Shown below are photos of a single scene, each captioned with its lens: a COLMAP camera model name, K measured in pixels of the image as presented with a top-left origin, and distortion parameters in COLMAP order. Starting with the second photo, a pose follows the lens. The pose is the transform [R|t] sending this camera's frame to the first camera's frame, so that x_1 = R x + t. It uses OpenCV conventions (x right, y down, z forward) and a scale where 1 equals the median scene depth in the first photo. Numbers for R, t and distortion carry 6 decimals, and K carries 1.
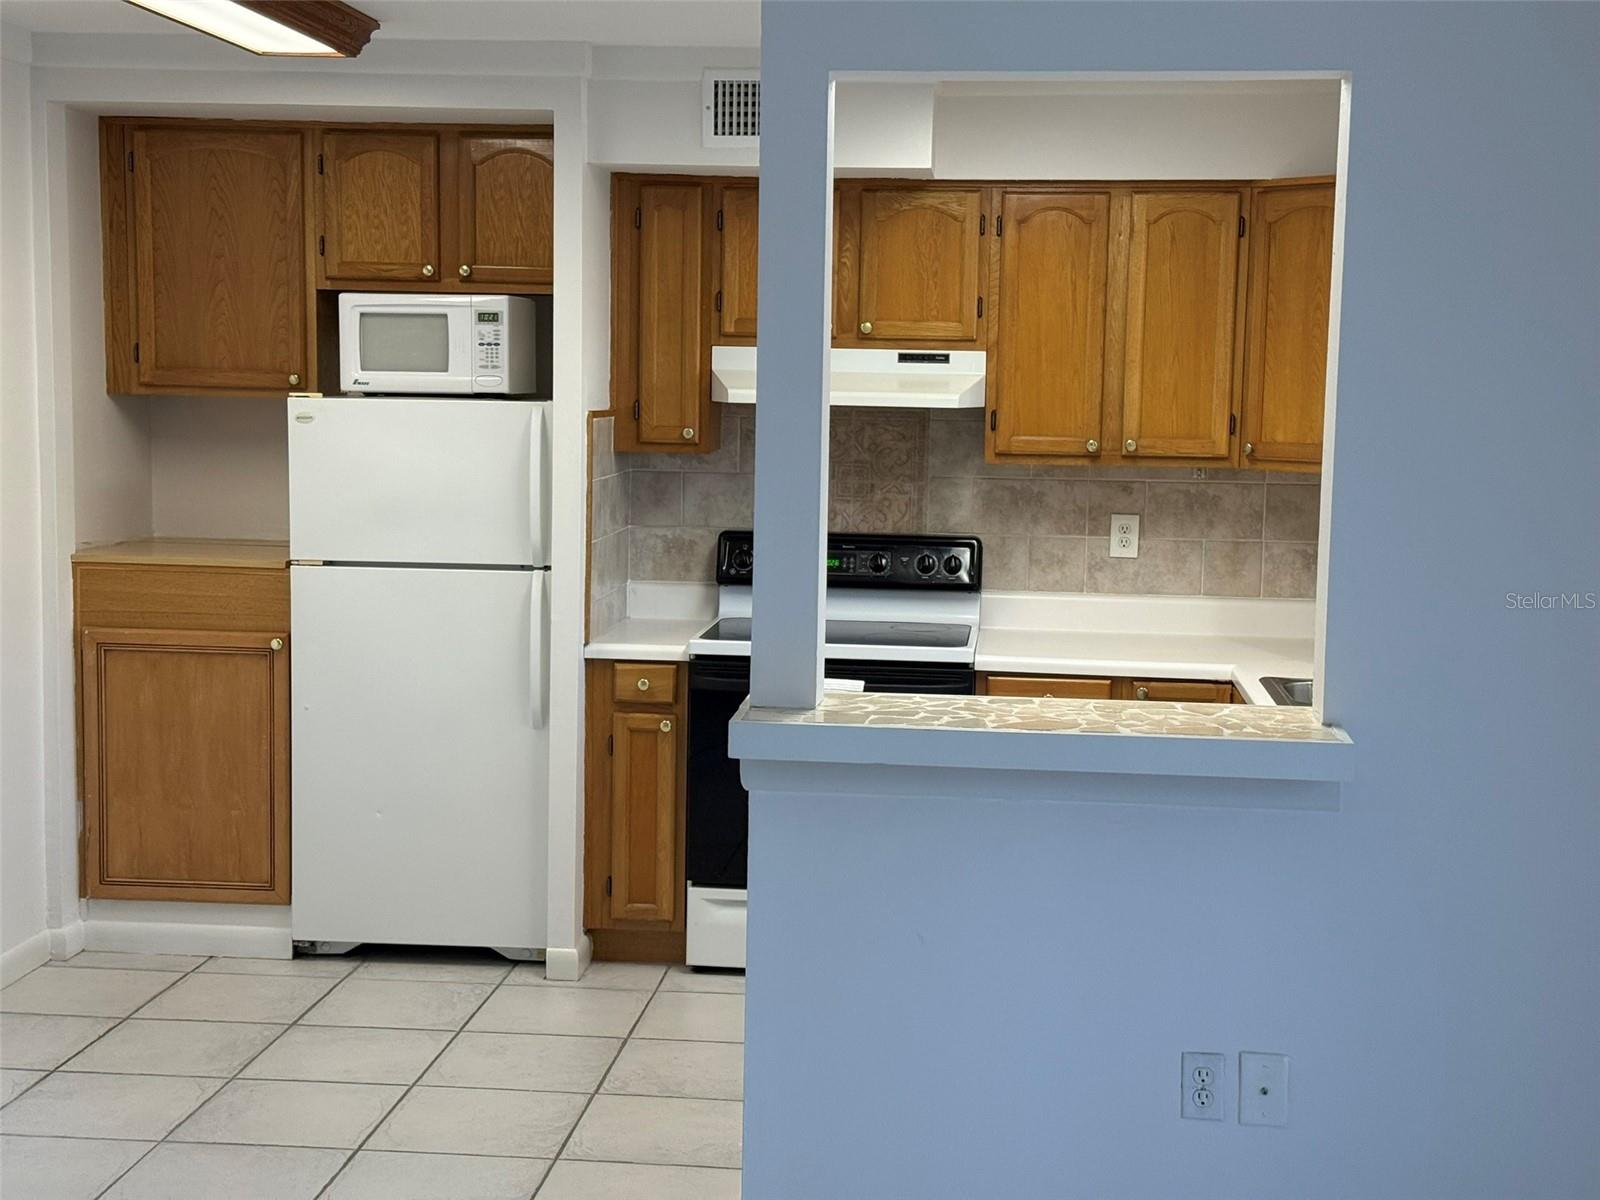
lens RADIAL K [[2273.2, 0, 771.8], [0, 2273.2, 624.9], [0, 0, 1]] dist [0.133911, 0.000000]
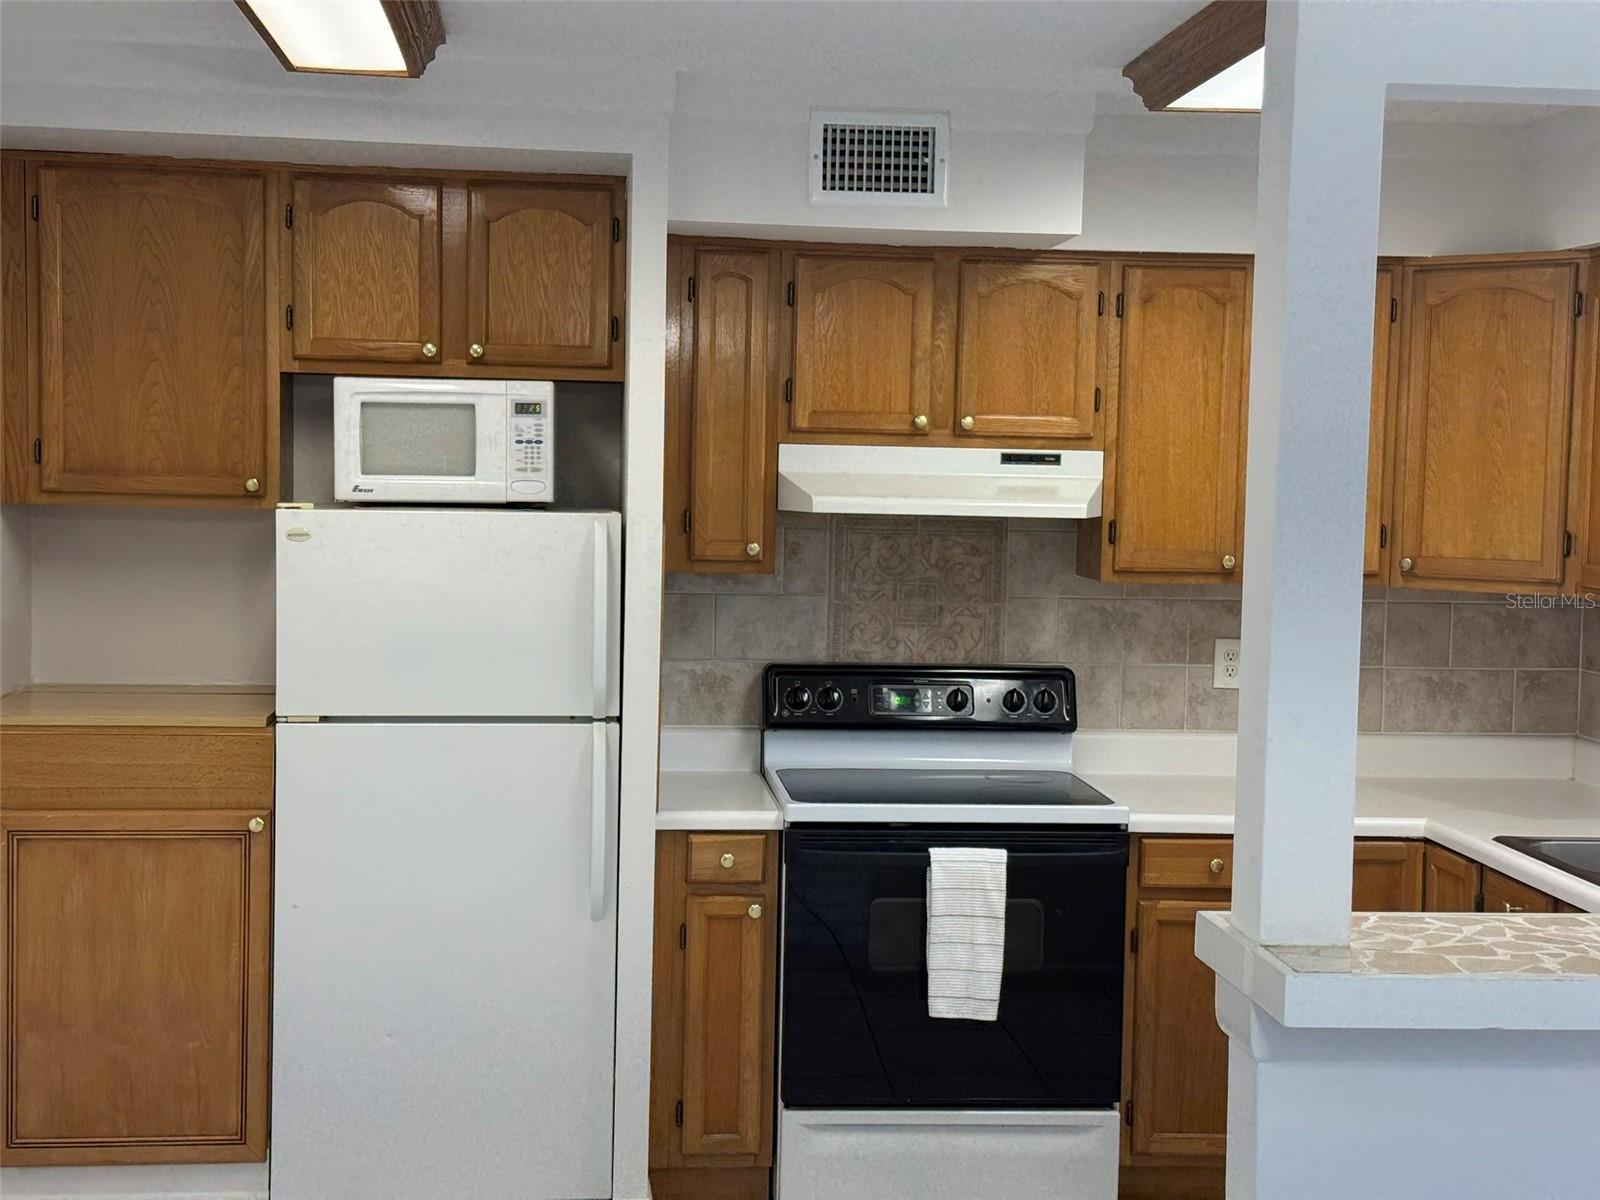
lens RADIAL K [[2273.2, 0, 782.6], [0, 2273.2, 615.4], [0, 0, 1]] dist [0.133911, 0.000000]
pose [[0.979282, -0.012197, 0.202131, -0.196211], [0.020641, 0.998997, -0.039723, -0.027789], [-0.201444, 0.043073, 0.978553, 0.196363]]
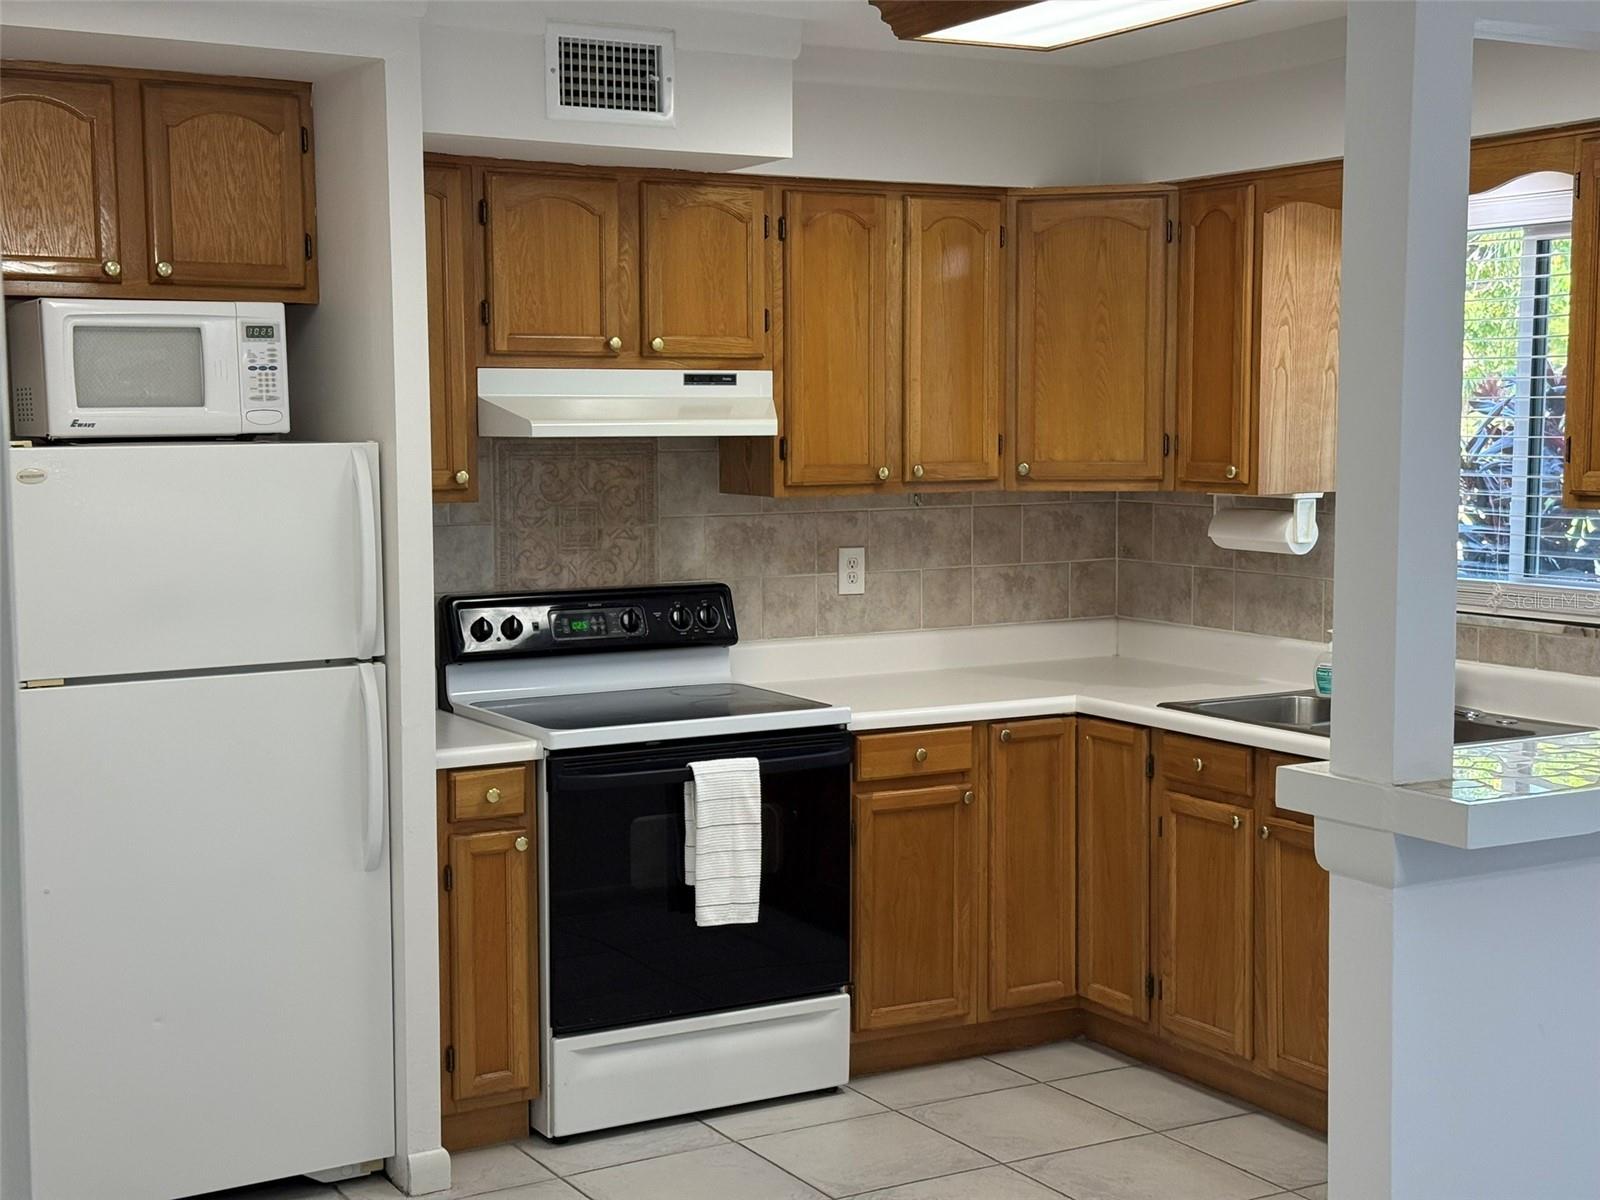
lens RADIAL K [[2273.2, 0, 811.9], [0, 2273.2, 633.5], [0, 0, 1]] dist [0.133911, 0.000000]
pose [[0.799372, -0.083053, 0.595068, -0.427246], [0.089609, 0.995803, 0.018609, -0.034013], [-0.594116, 0.038448, 0.803460, 0.289457]]
